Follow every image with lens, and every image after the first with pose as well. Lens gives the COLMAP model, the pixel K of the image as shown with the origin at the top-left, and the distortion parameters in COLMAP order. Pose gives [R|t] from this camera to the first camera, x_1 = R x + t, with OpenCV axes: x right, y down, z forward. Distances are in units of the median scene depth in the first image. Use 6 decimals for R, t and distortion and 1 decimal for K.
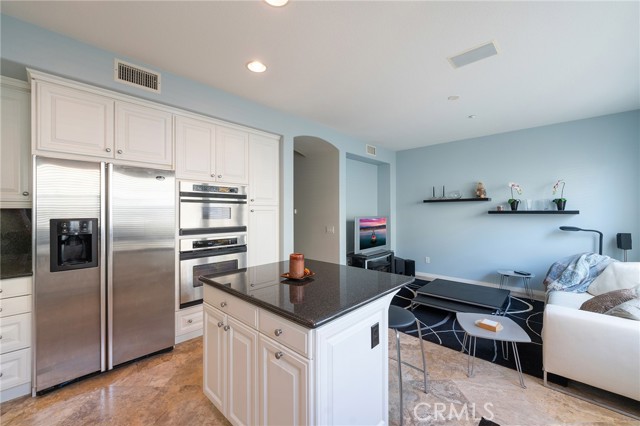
lens RADIAL K [[262.8, 0, 318.6], [0, 262.8, 210.6], [0, 0, 1]] dist [-0.001652, -0.000446]
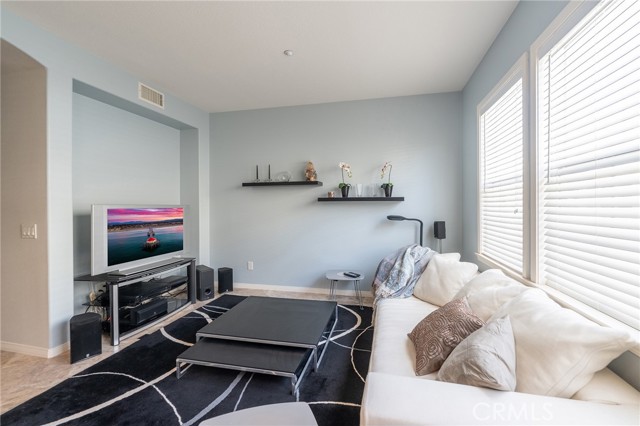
lens RADIAL K [[281.5, 0, 318.5], [0, 281.5, 205.0], [0, 0, 1]] dist [-0.000389, -0.000063]
pose [[0.873694, -0.000916, 0.486475, 0.258510], [-0.001624, 0.999987, 0.004799, 0.020748], [-0.486473, -0.004983, 0.873682, 0.287191]]
